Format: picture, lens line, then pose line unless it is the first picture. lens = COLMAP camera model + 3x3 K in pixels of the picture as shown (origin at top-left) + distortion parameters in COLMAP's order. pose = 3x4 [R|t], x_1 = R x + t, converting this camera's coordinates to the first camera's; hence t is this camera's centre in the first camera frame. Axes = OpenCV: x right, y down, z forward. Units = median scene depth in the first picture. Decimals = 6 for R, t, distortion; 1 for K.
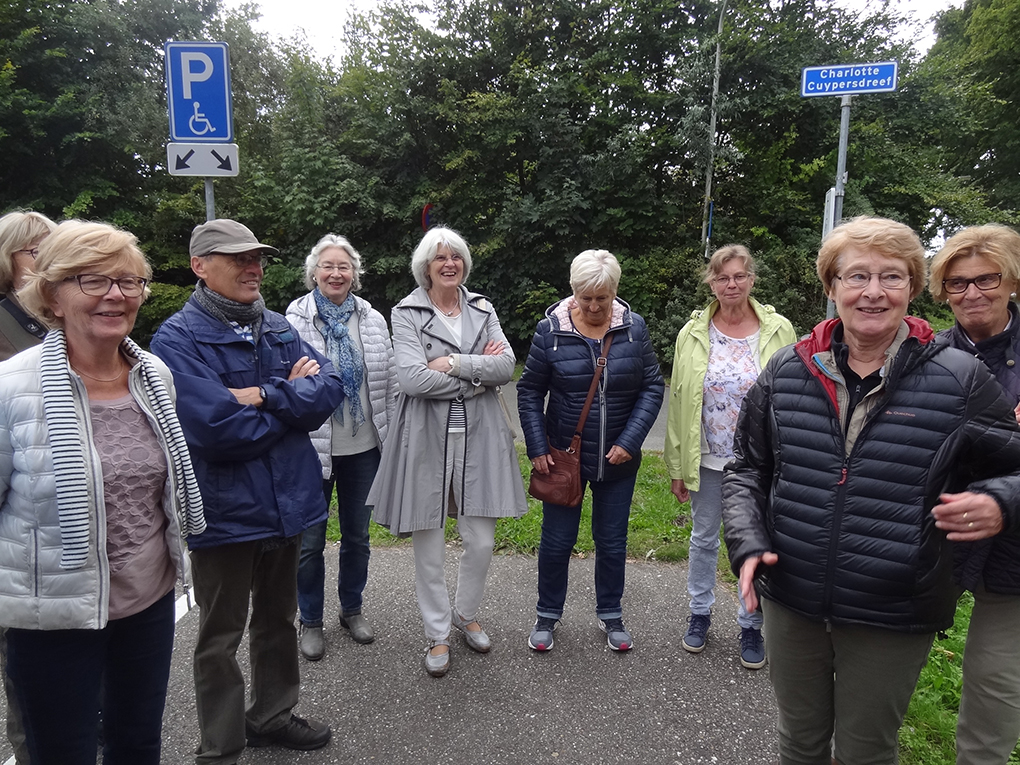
lens RADIAL K [[728.2, 0, 510.0], [0, 728.2, 382.5], [0, 0, 1]] dist [-0.003990, -0.002426]
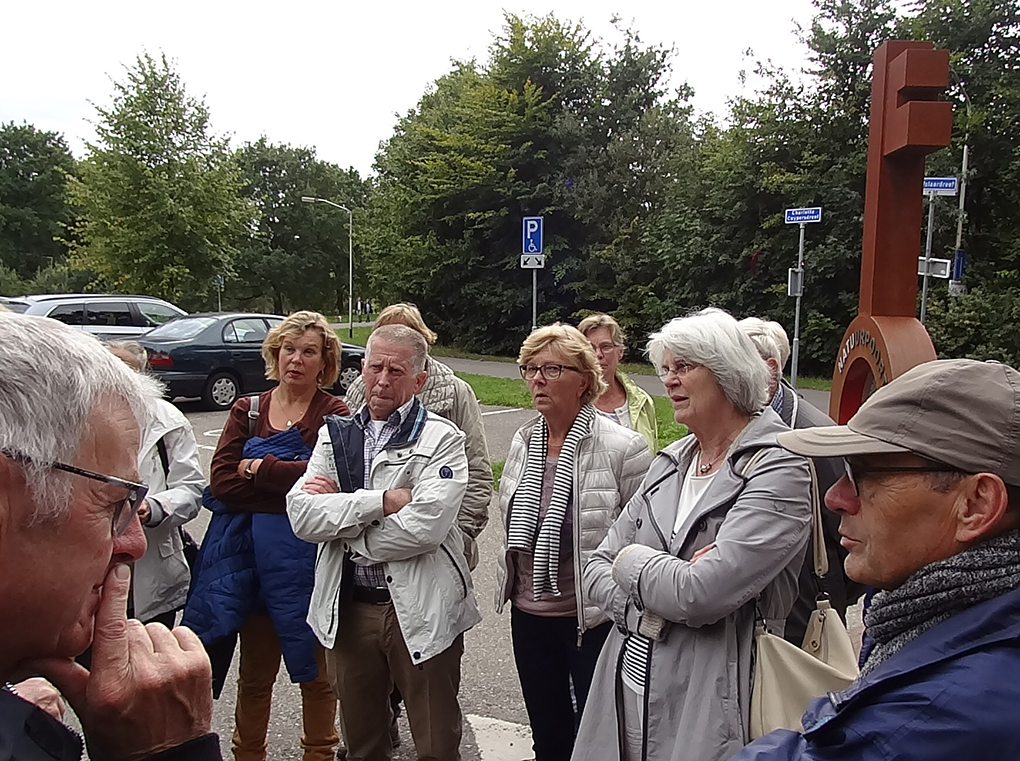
lens RADIAL K [[728.2, 0, 510.0], [0, 728.2, 380.5], [0, 0, 1]] dist [-0.003990, -0.002426]
pose [[0.816205, 0.074059, -0.572996, 0.994785], [-0.095925, 0.995357, -0.007992, 0.134289], [0.569743, 0.061488, 0.819519, -1.094990]]
